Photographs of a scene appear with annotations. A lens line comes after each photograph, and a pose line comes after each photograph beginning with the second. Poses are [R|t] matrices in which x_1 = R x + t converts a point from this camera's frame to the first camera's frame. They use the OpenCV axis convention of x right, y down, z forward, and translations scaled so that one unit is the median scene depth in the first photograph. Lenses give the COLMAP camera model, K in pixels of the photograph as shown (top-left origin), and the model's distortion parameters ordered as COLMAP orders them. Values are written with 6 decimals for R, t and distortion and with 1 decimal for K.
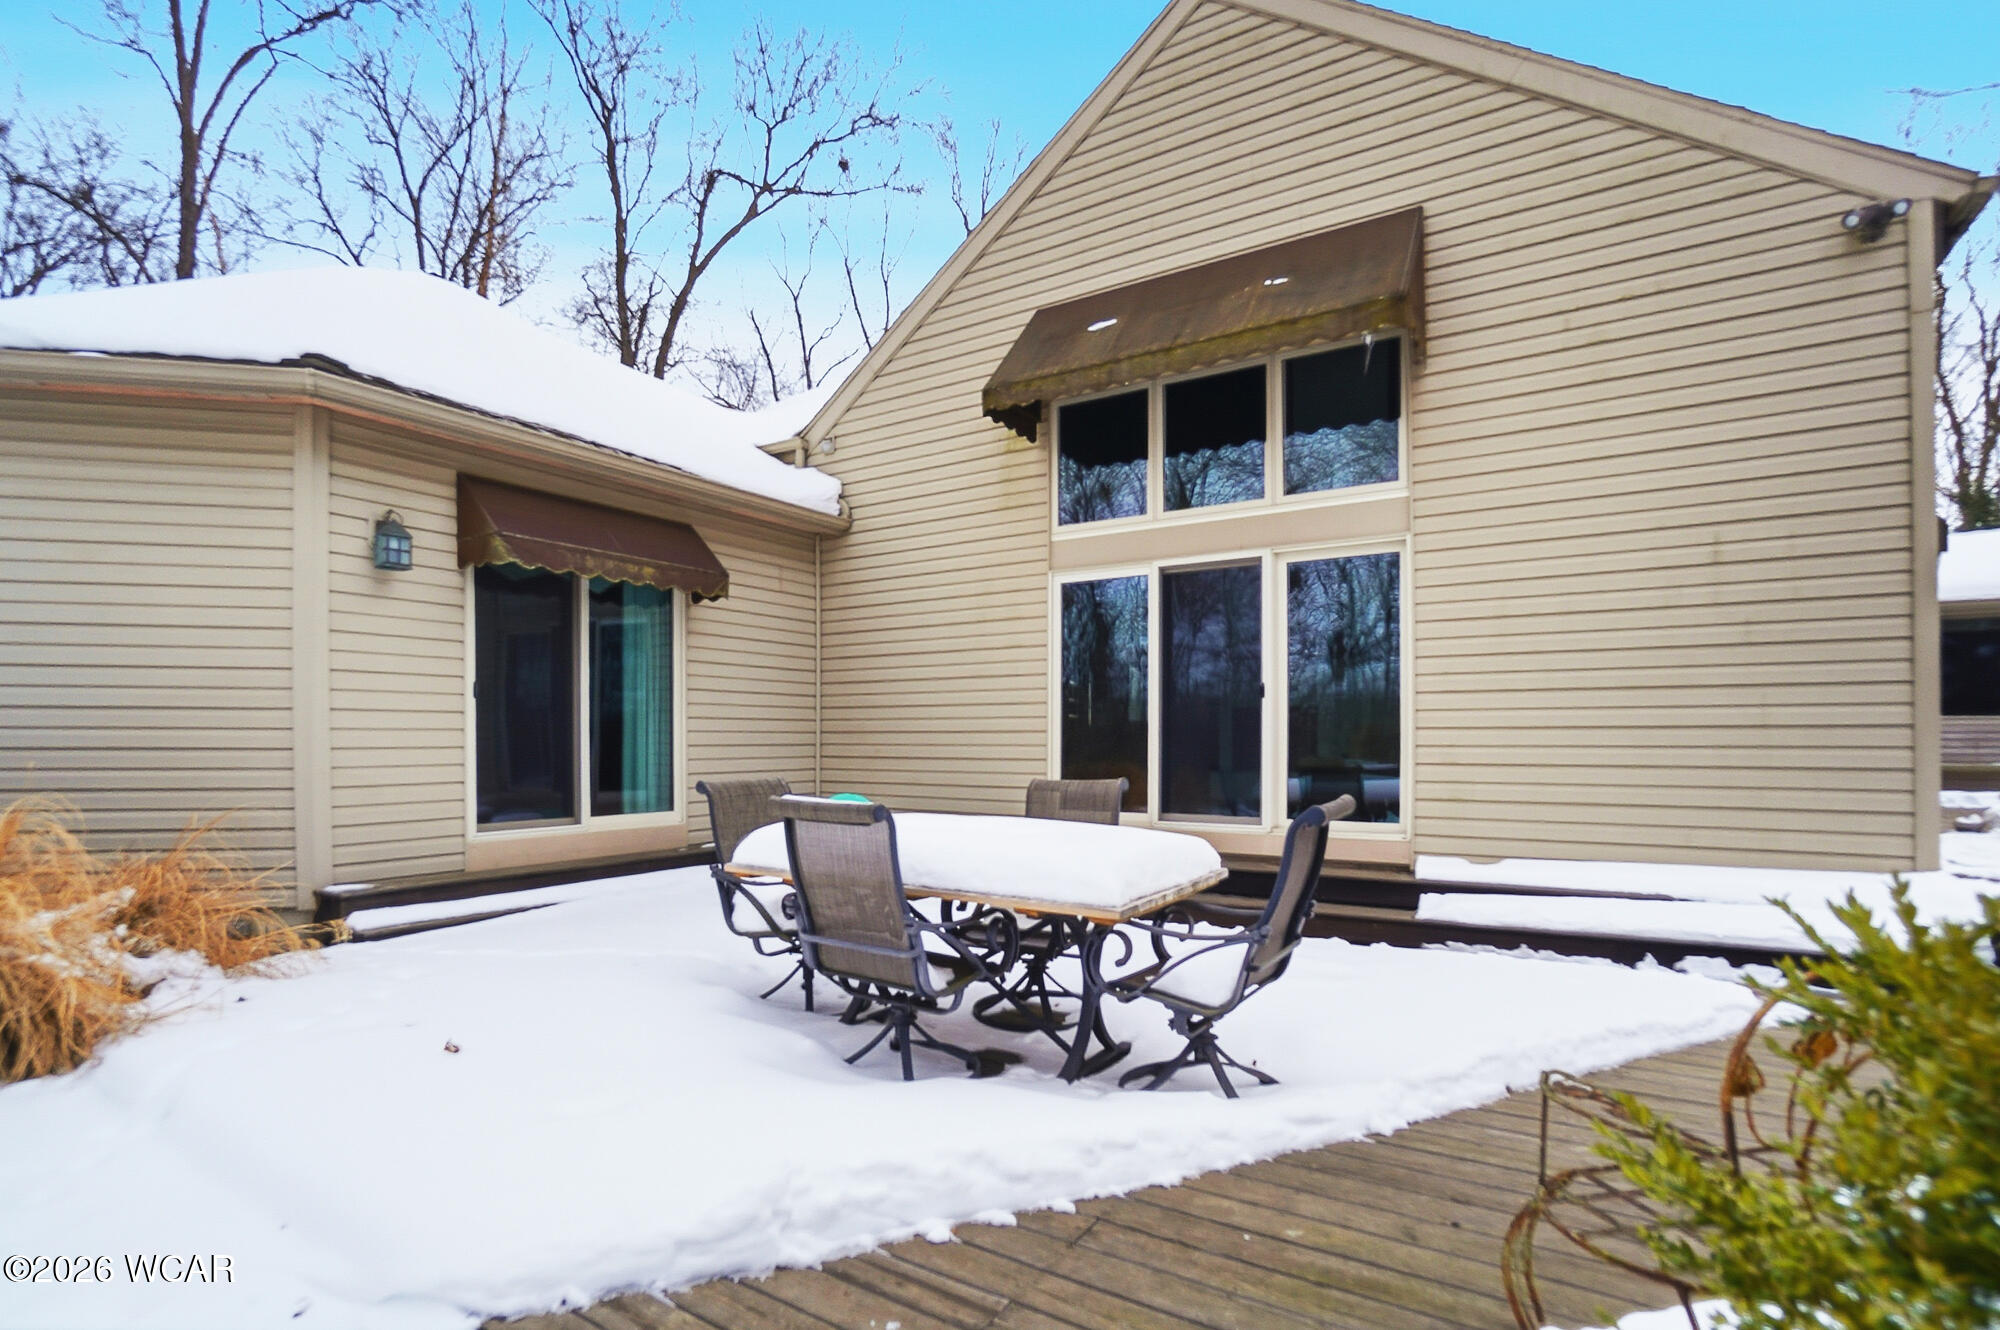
lens RADIAL K [[981.0, 0, 968.3], [0, 981.0, 708.8], [0, 0, 1]] dist [0.000721, 0.000613]
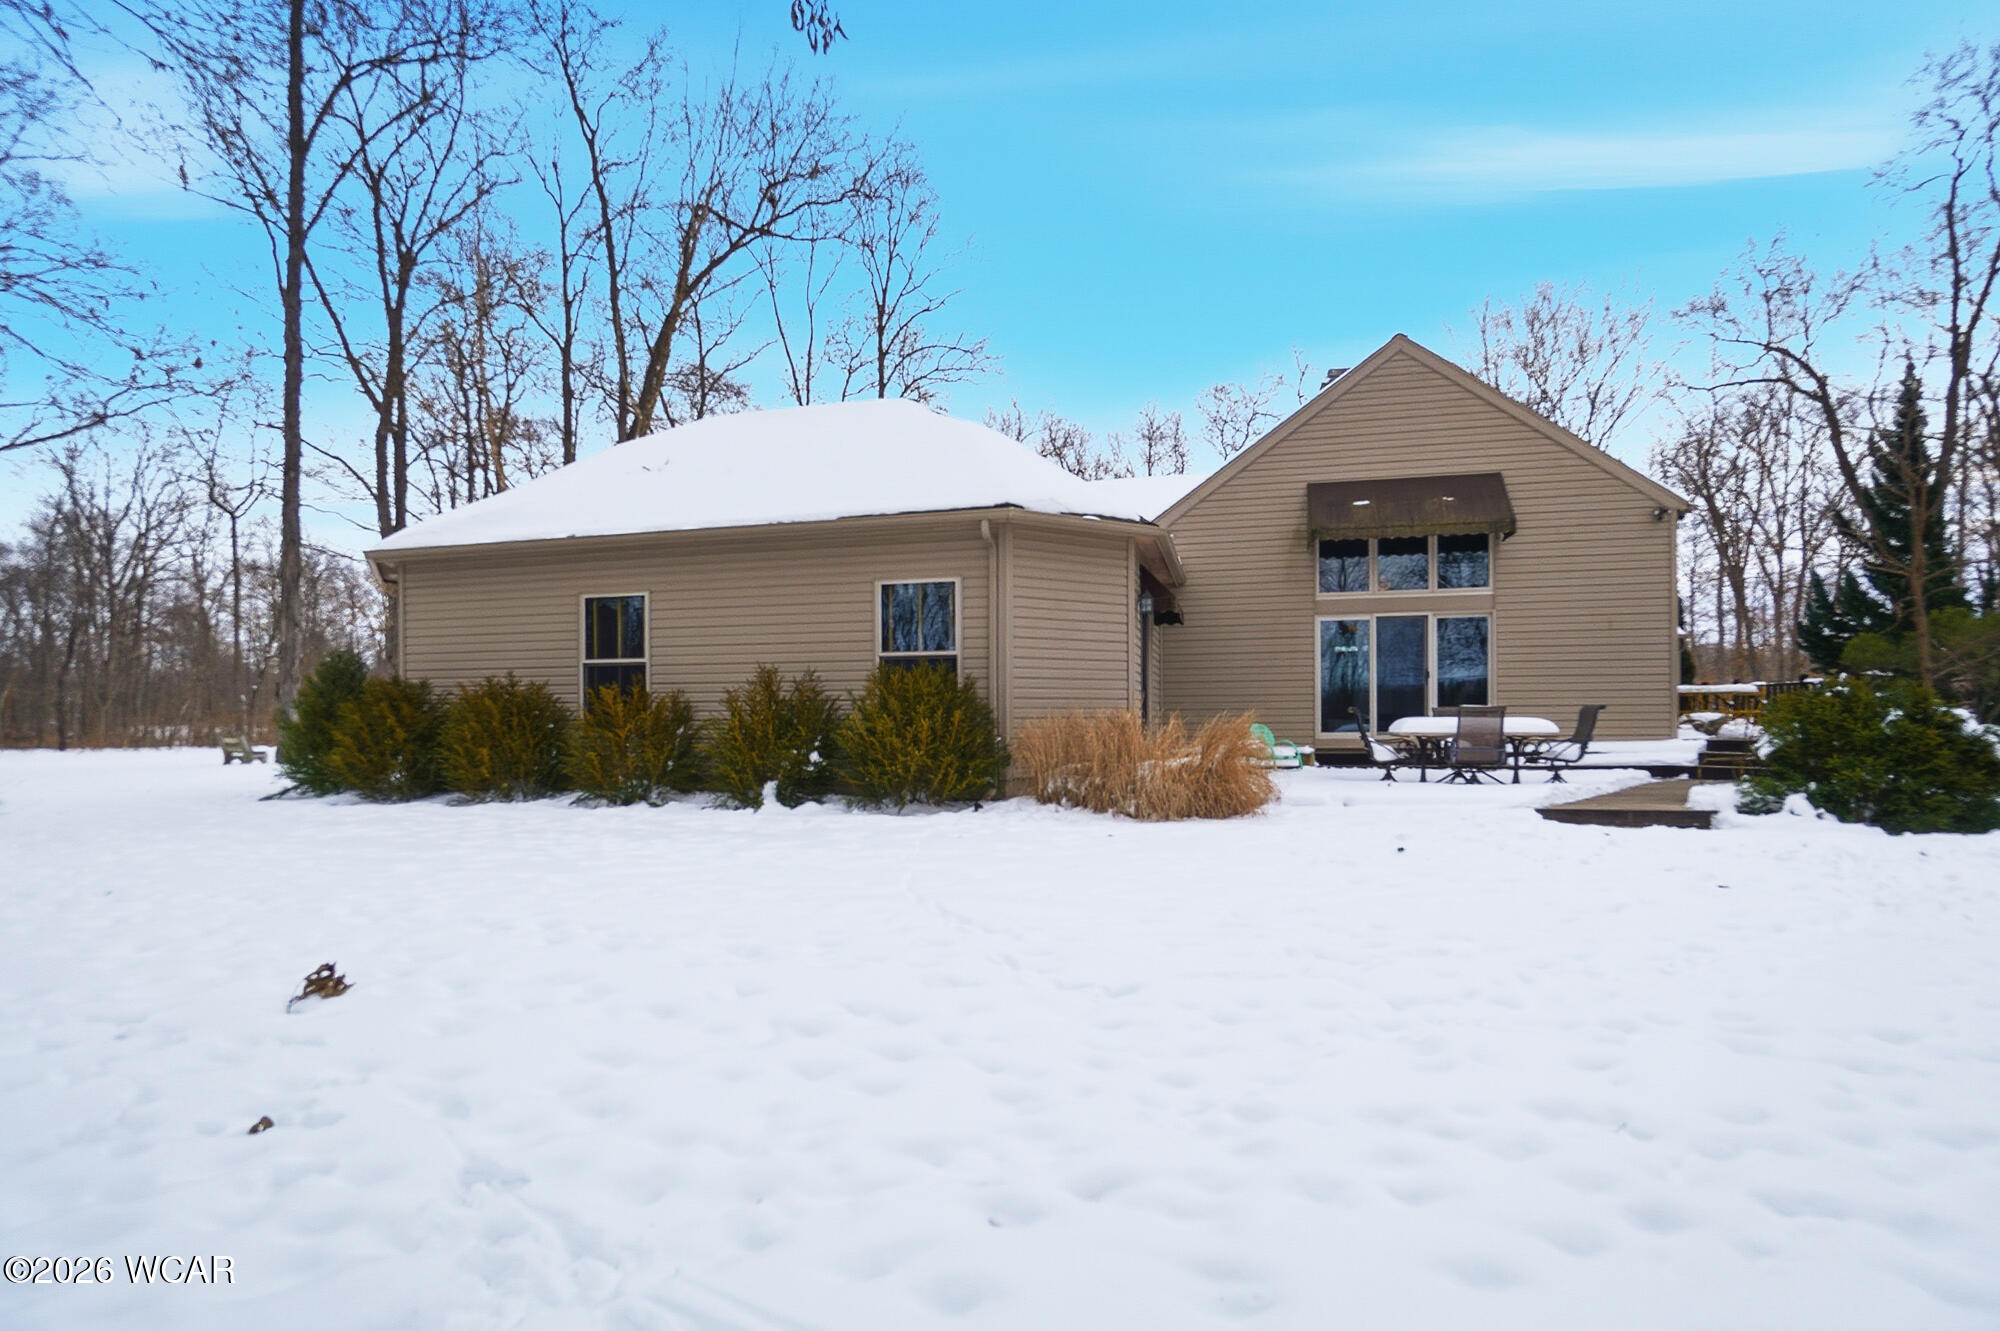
lens RADIAL K [[981.0, 0, 968.3], [0, 981.0, 709.3], [0, 0, 1]] dist [0.000721, 0.000613]
pose [[0.945972, -0.004960, 0.324209, -1.385949], [-0.003573, 0.999663, 0.025720, 0.006872], [-0.324228, -0.025489, 0.945636, -0.767716]]
